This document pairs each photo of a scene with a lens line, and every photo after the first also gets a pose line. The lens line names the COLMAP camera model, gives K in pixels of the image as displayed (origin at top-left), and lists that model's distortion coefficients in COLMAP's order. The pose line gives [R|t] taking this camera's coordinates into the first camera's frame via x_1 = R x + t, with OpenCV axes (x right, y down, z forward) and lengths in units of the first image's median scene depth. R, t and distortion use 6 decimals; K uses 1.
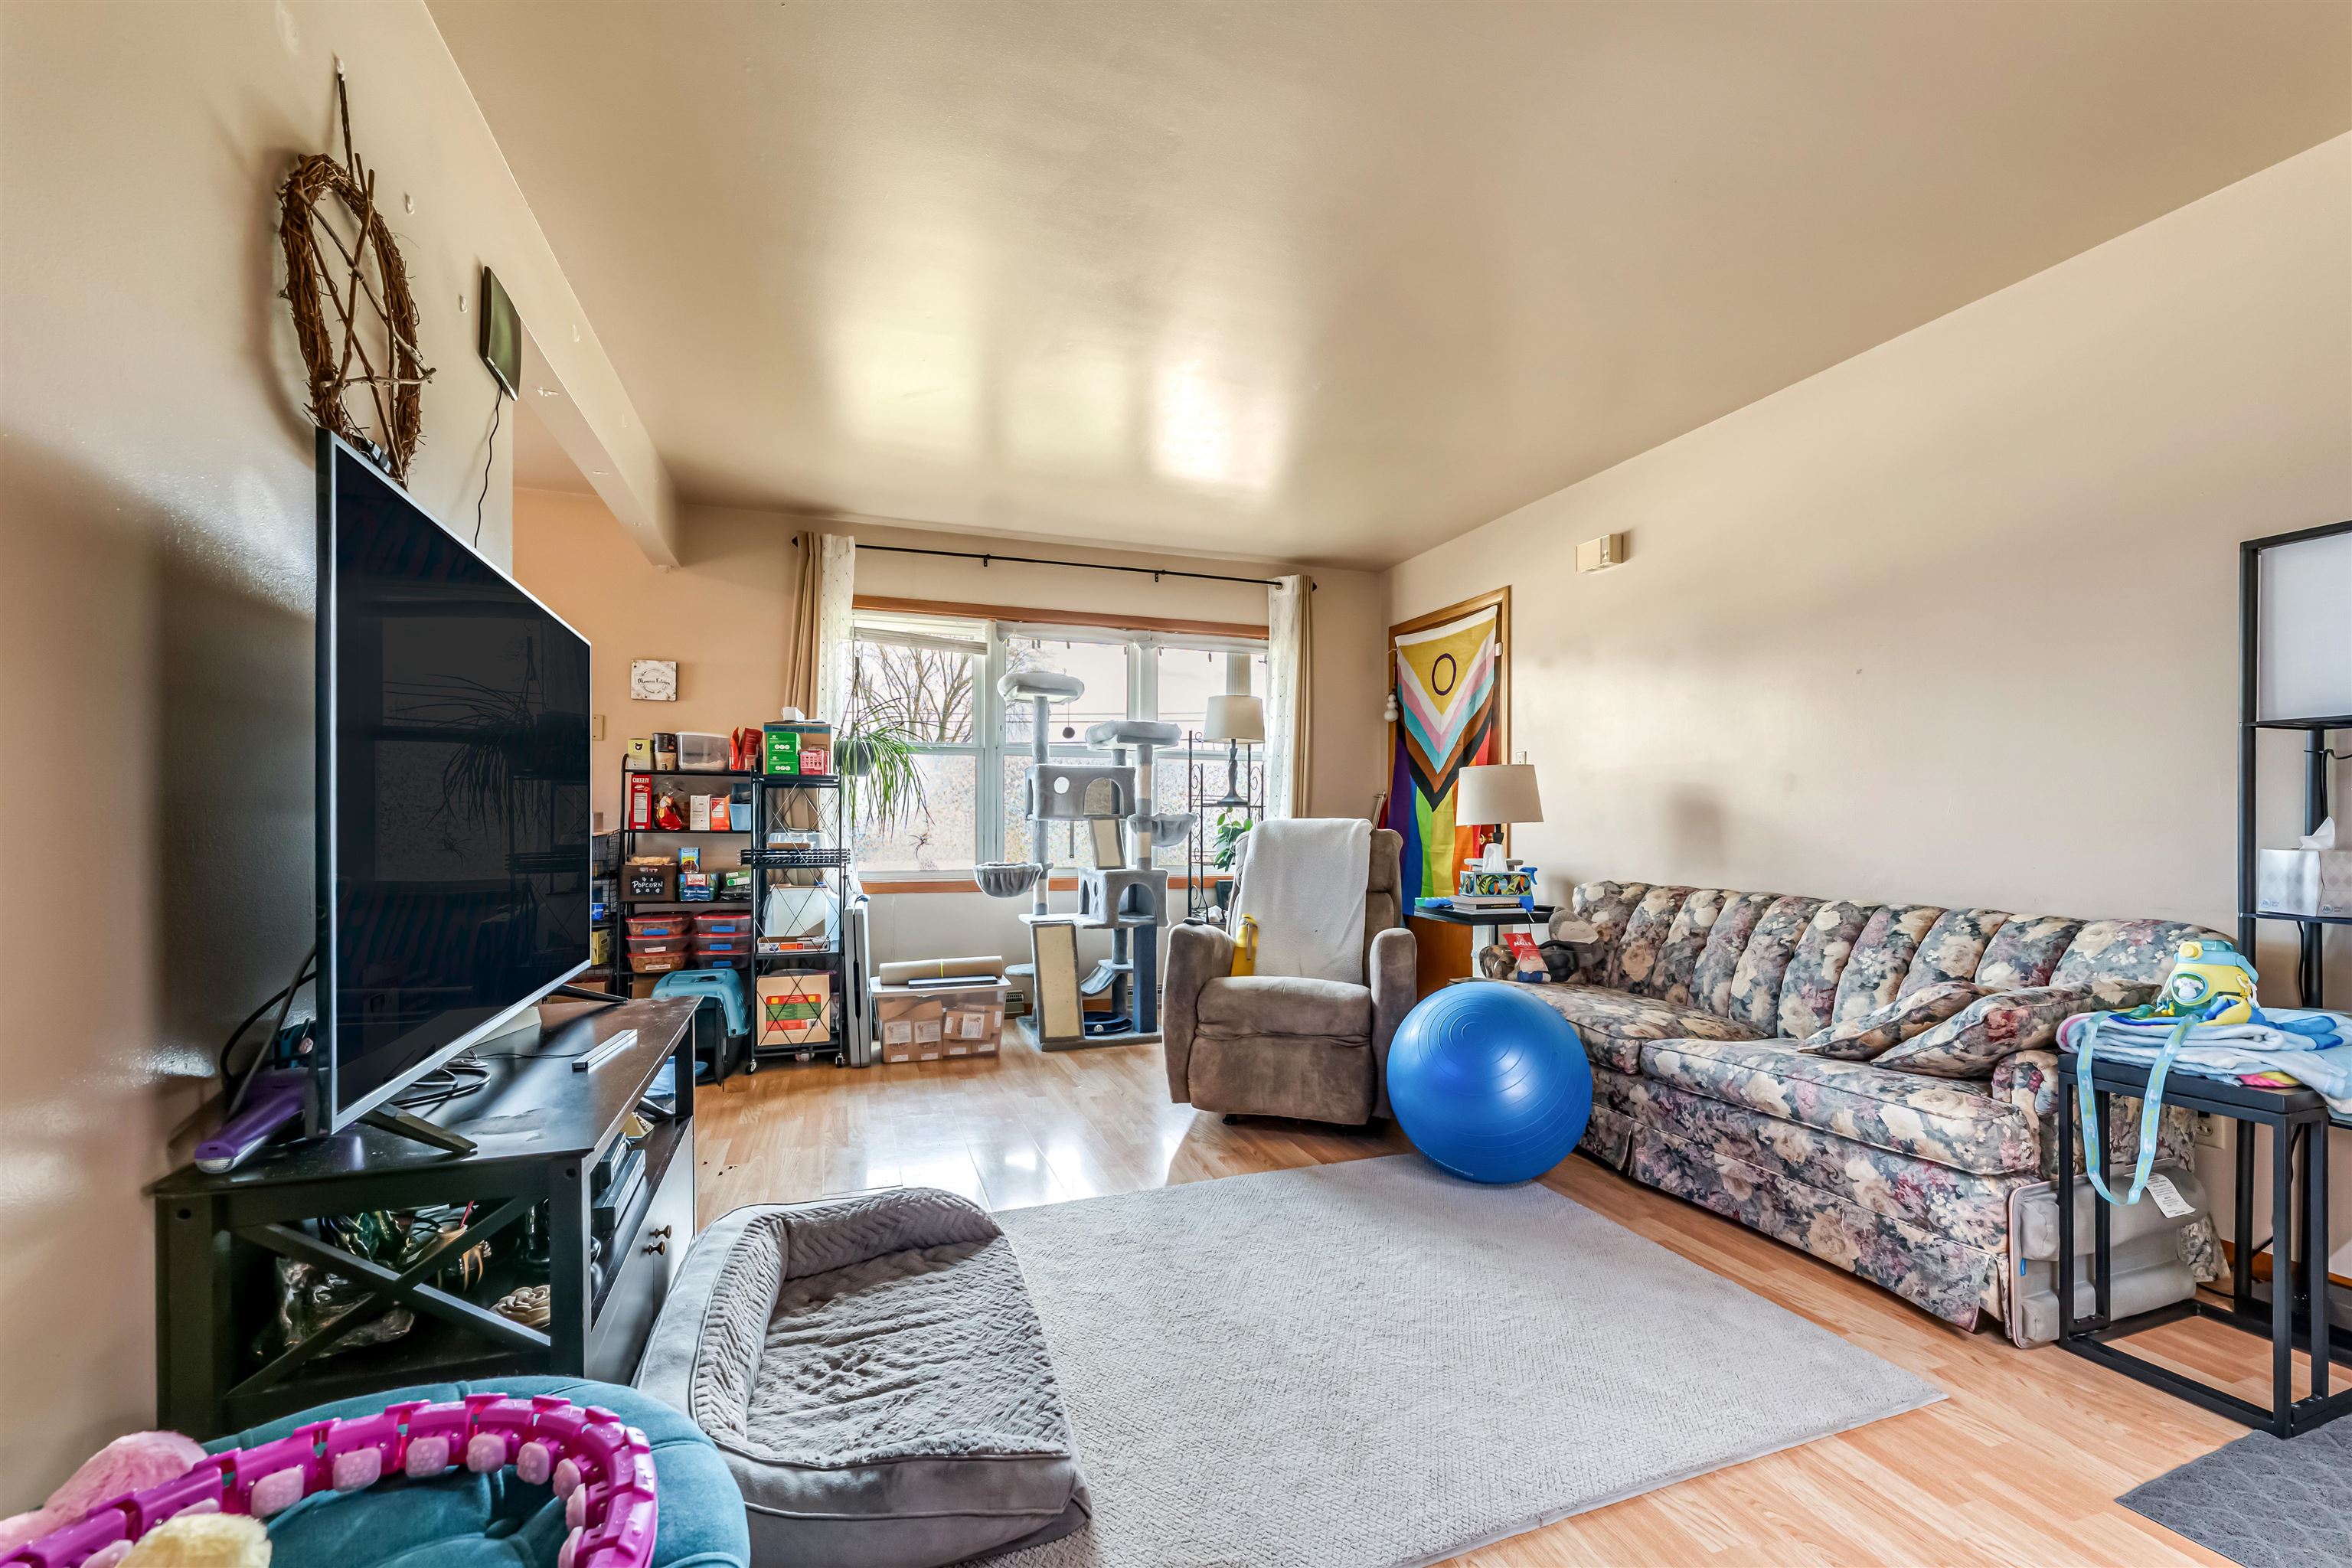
lens RADIAL K [[967.0, 0, 1184.4], [0, 967.0, 820.2], [0, 0, 1]] dist [-0.001116, 0.000658]
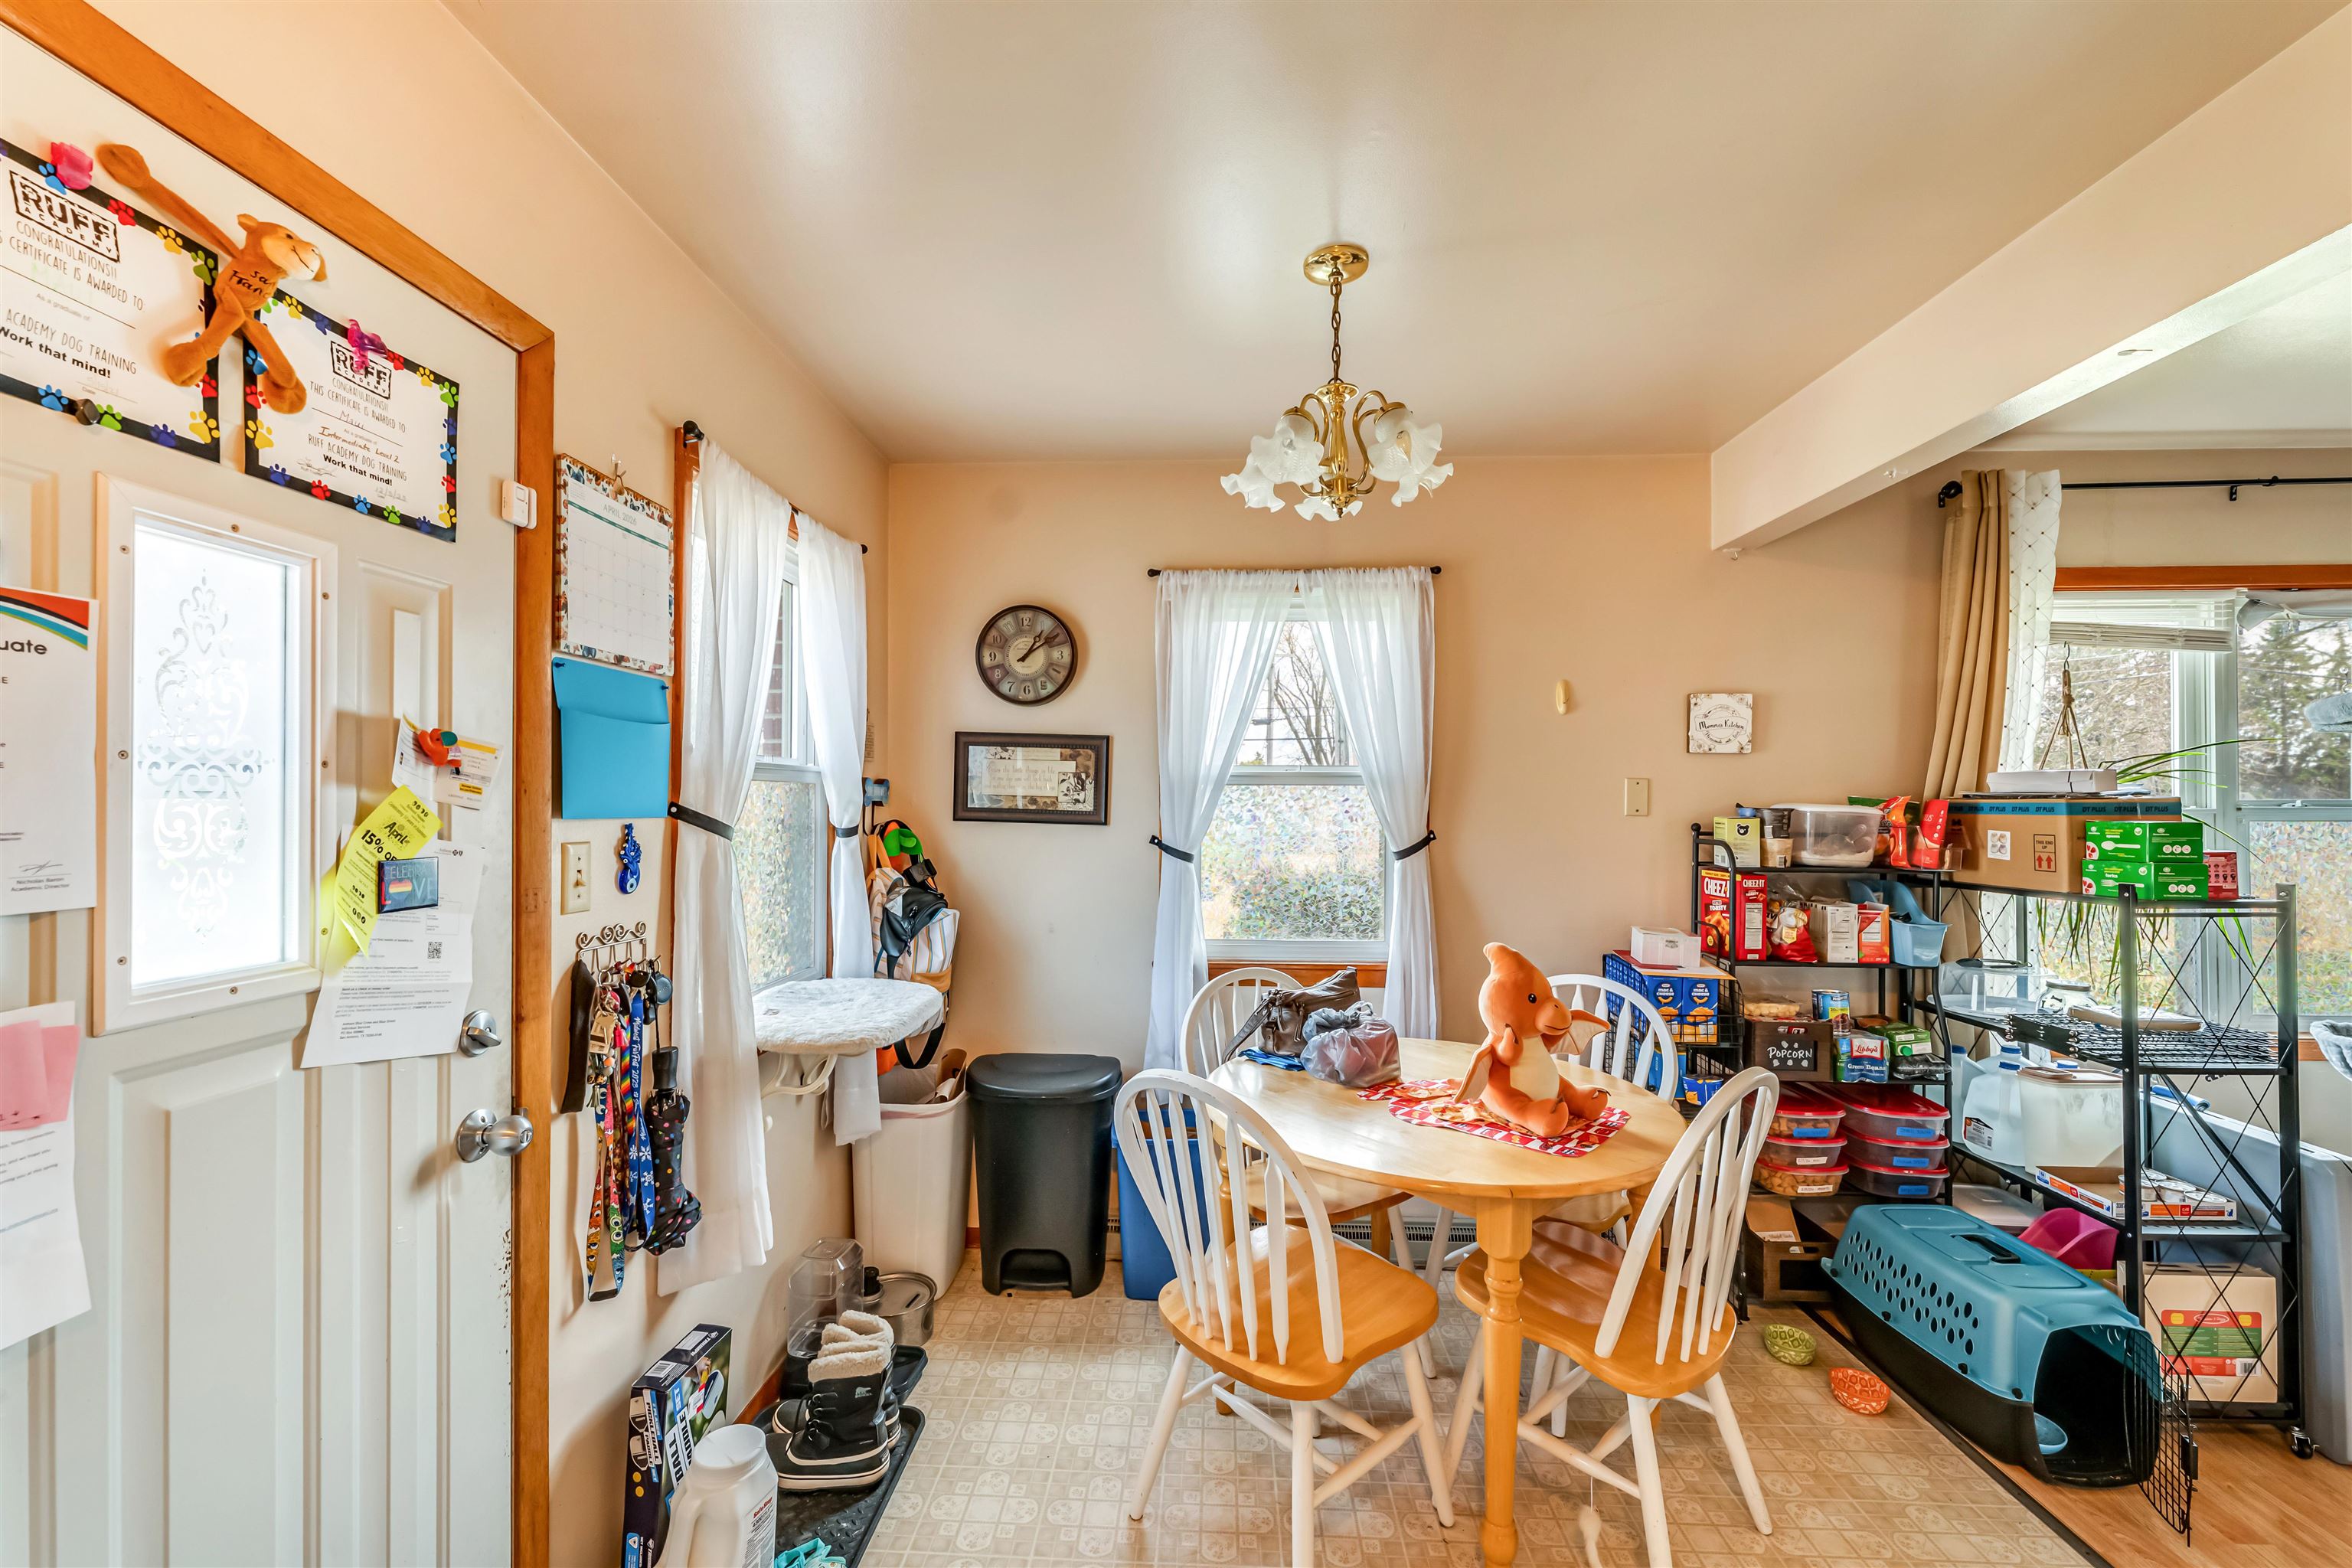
lens RADIAL K [[967.0, 0, 1175.9], [0, 967.0, 790.0], [0, 0, 1]] dist [-0.001116, 0.000658]
pose [[0.929309, -0.009889, -0.369170, -0.669846], [0.004849, 0.999882, -0.014579, -0.094331], [0.369271, 0.011759, 0.929247, 0.256557]]
